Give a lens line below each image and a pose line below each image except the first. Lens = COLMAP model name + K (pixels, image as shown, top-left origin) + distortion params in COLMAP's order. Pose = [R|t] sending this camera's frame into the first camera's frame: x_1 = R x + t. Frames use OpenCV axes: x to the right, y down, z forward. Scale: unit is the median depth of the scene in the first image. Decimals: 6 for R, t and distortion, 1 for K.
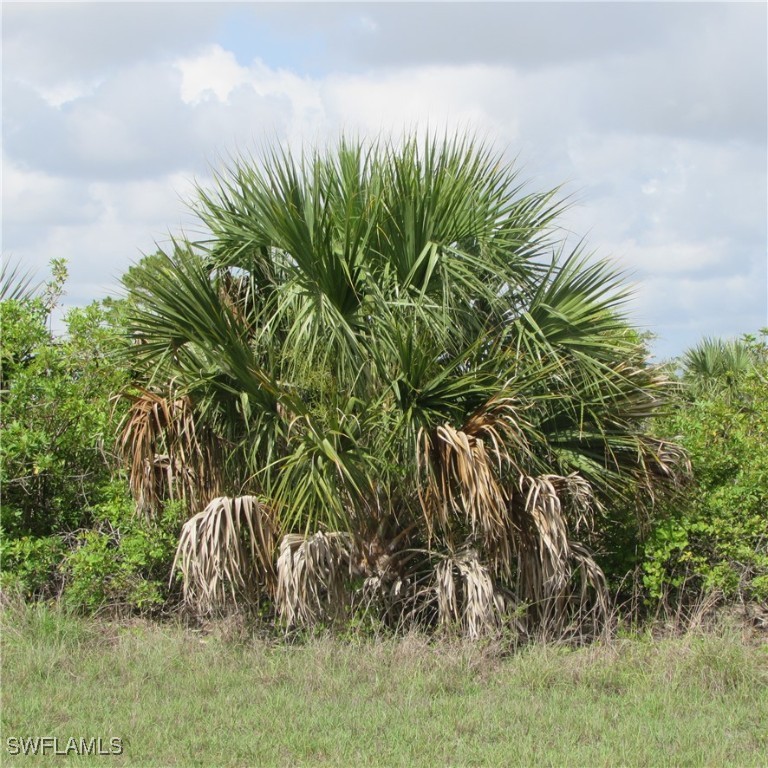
lens RADIAL K [[2119.5, 0, 384.1], [0, 2119.5, 383.9], [0, 0, 1]] dist [-0.161640, 0.000000]
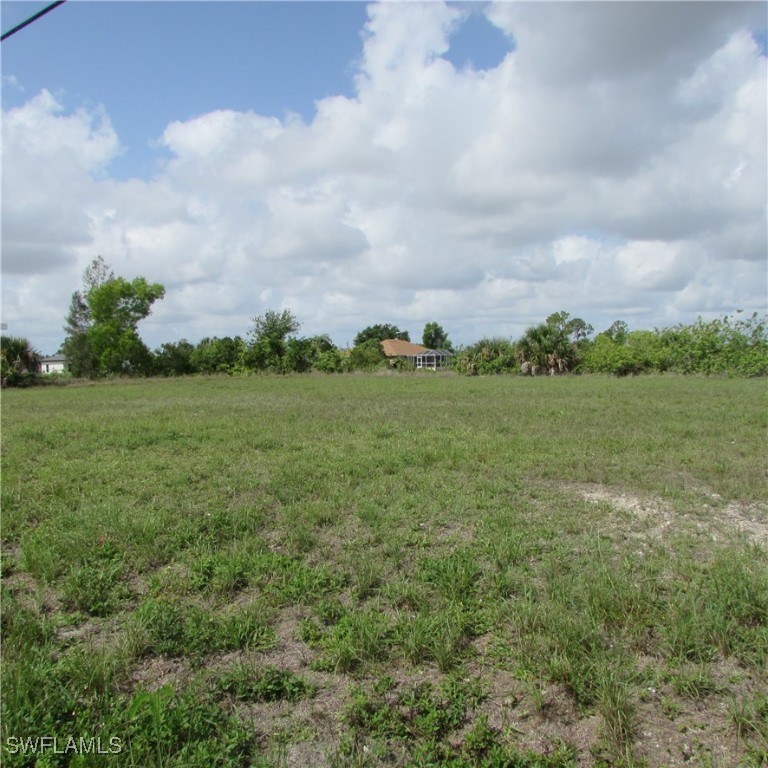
lens RADIAL K [[717.8, 0, 384.2], [0, 717.8, 384.0], [0, 0, 1]] dist [-0.017019, 0.000000]
pose [[0.939206, -0.004585, -0.343324, 0.448003], [0.021399, 0.998749, 0.045199, -0.009895], [0.342687, -0.049798, 0.938129, -2.366304]]
